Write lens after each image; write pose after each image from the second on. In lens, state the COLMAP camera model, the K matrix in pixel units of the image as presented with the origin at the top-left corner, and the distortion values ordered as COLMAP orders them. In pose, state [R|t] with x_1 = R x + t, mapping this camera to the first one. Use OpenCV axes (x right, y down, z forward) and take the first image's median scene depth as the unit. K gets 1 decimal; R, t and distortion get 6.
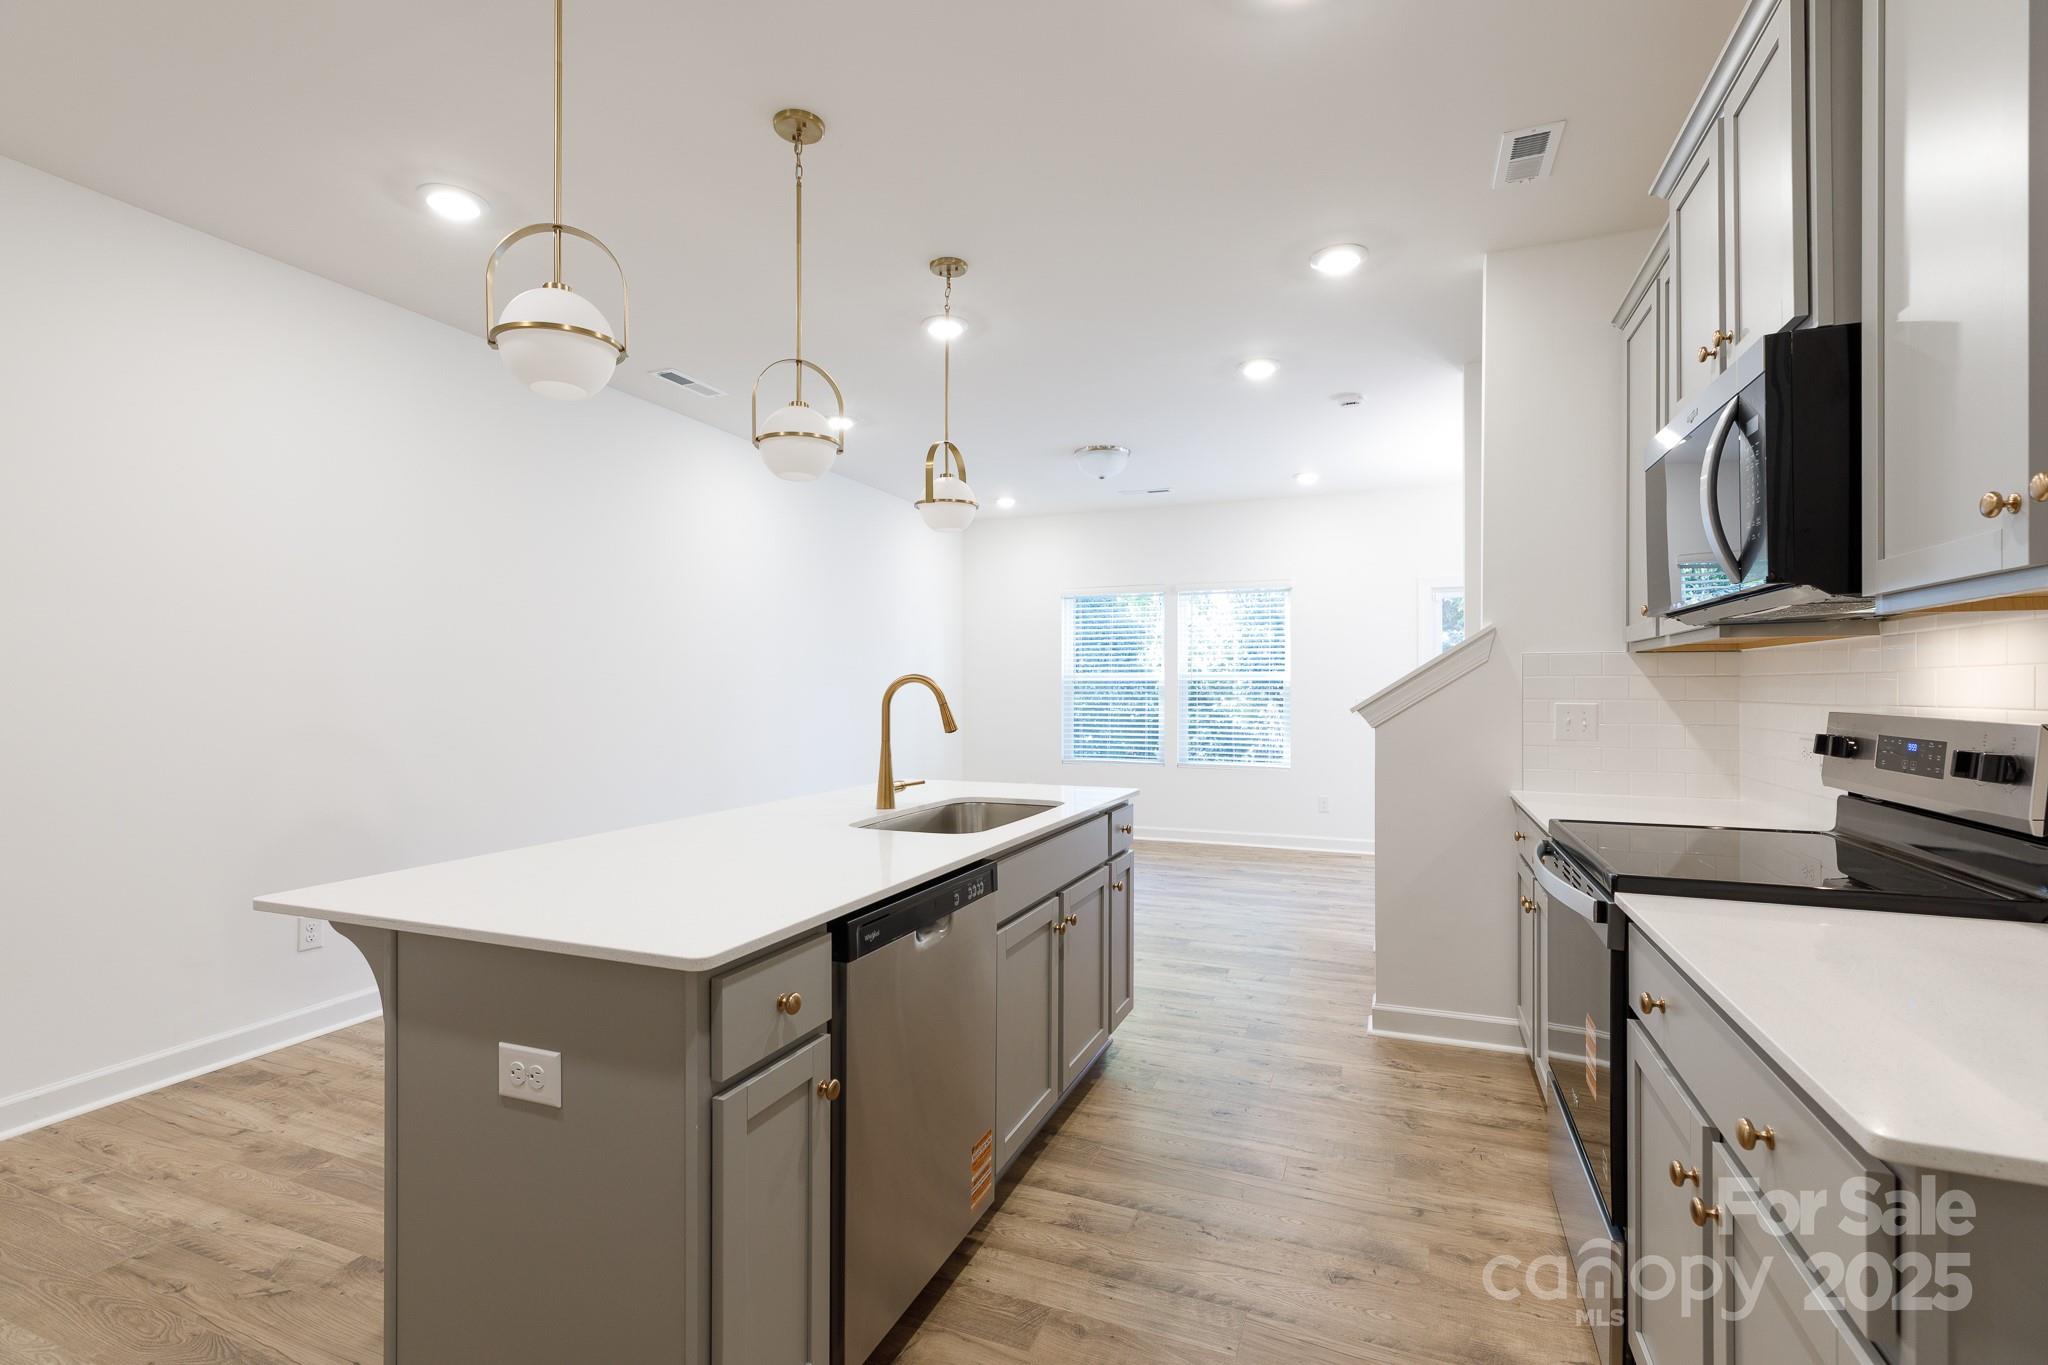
lens RADIAL K [[965.8, 0, 988.0], [0, 965.8, 665.4], [0, 0, 1]] dist [0.003032, -0.000592]
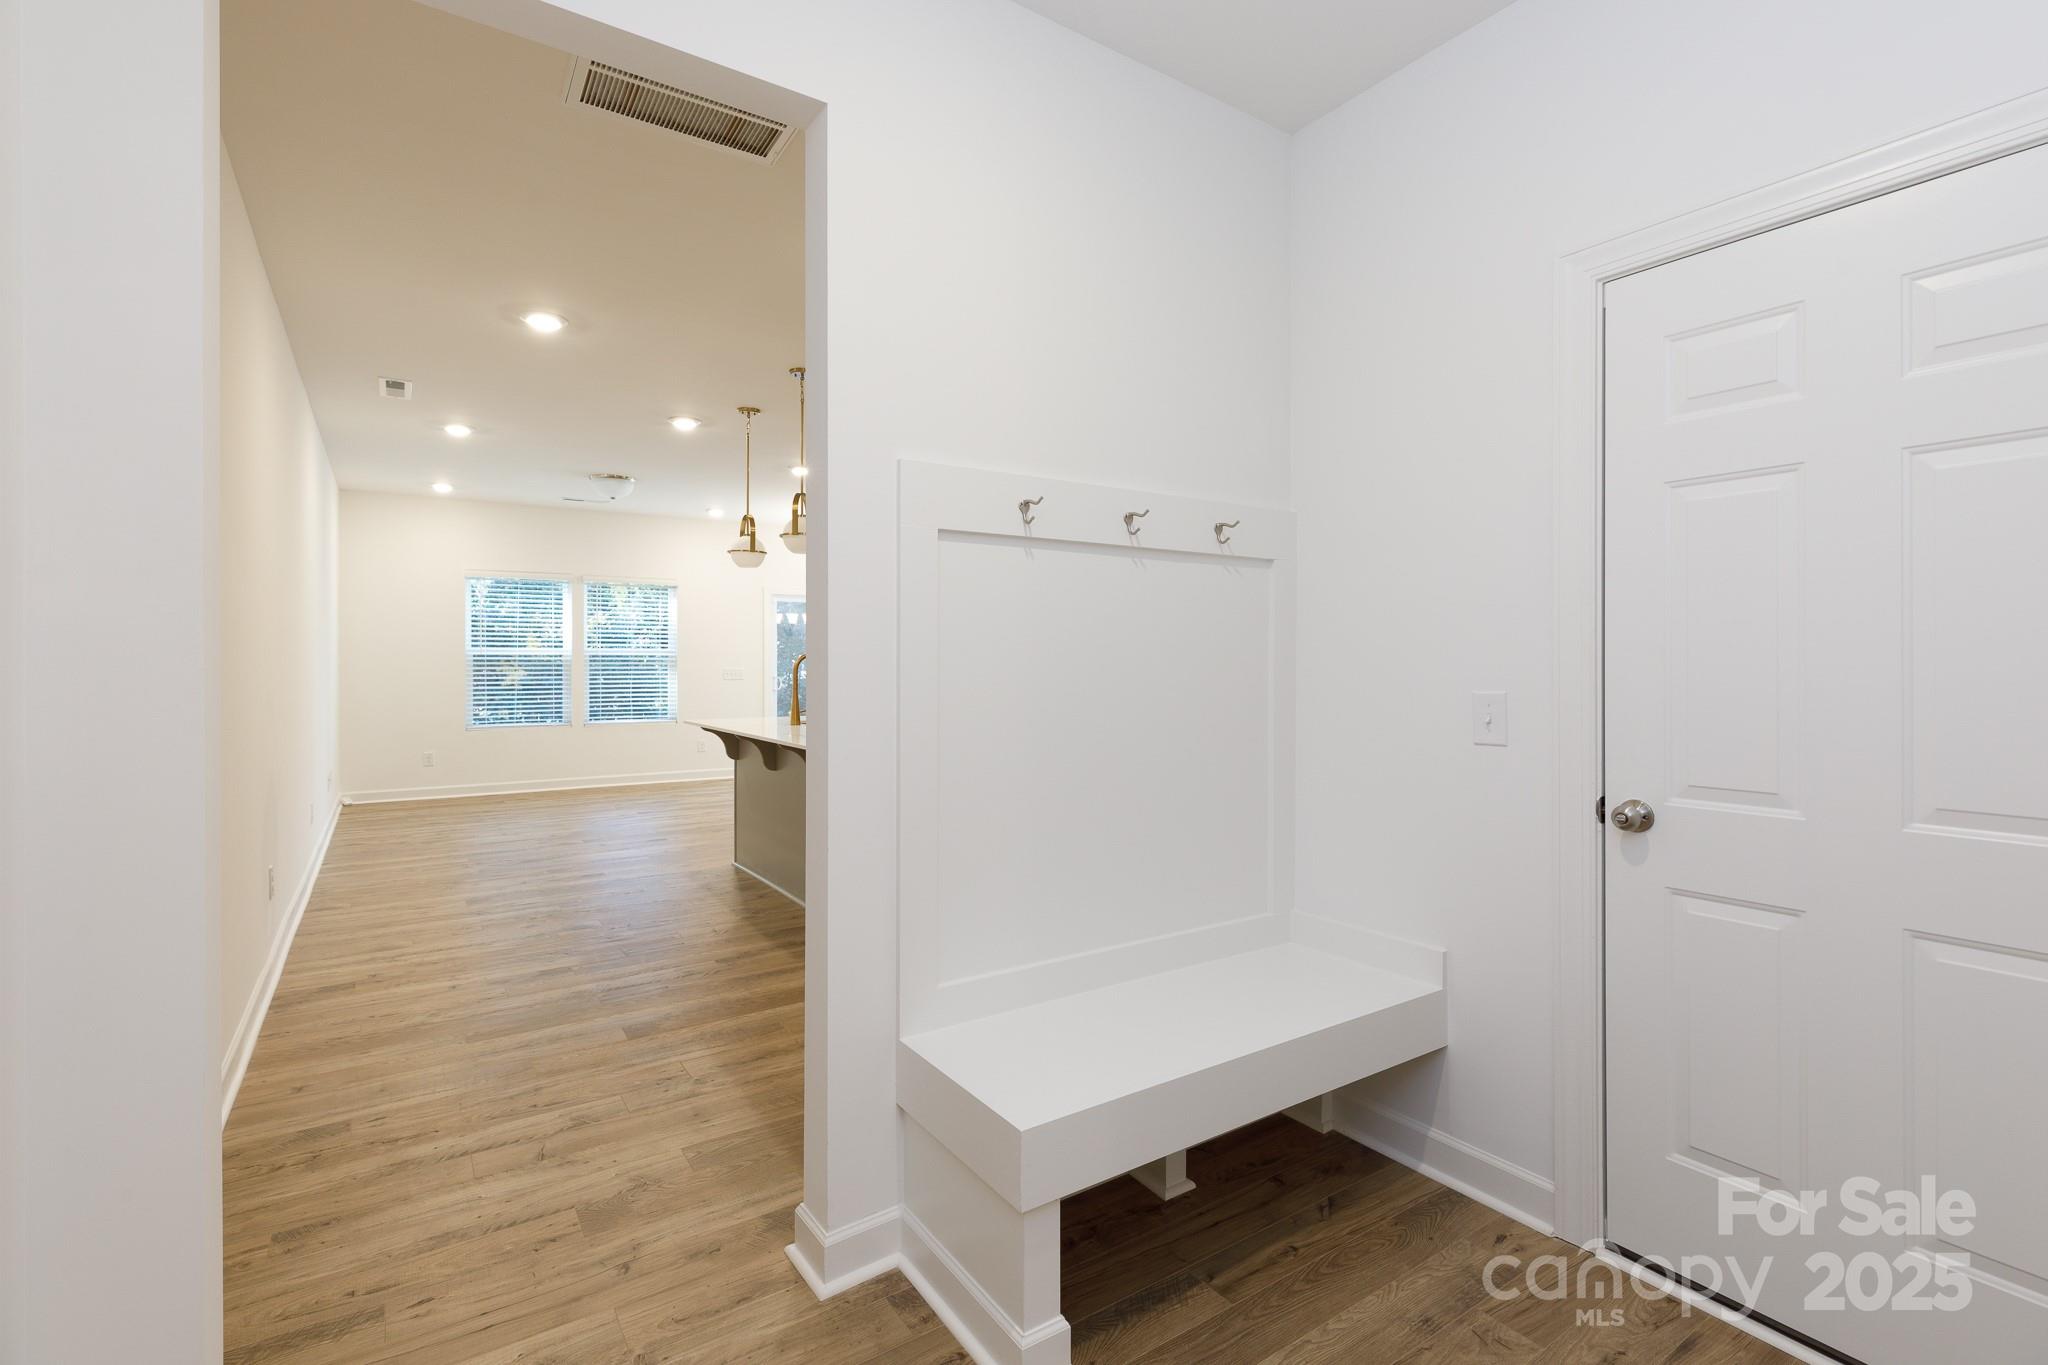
lens RADIAL K [[965.8, 0, 1040.4], [0, 965.8, 676.4], [0, 0, 1]] dist [0.003032, -0.000592]
pose [[0.542227, -0.018036, 0.840039, -1.407378], [-0.014333, 0.999426, 0.030710, -0.008995], [-0.840110, -0.028692, 0.541657, -0.406284]]
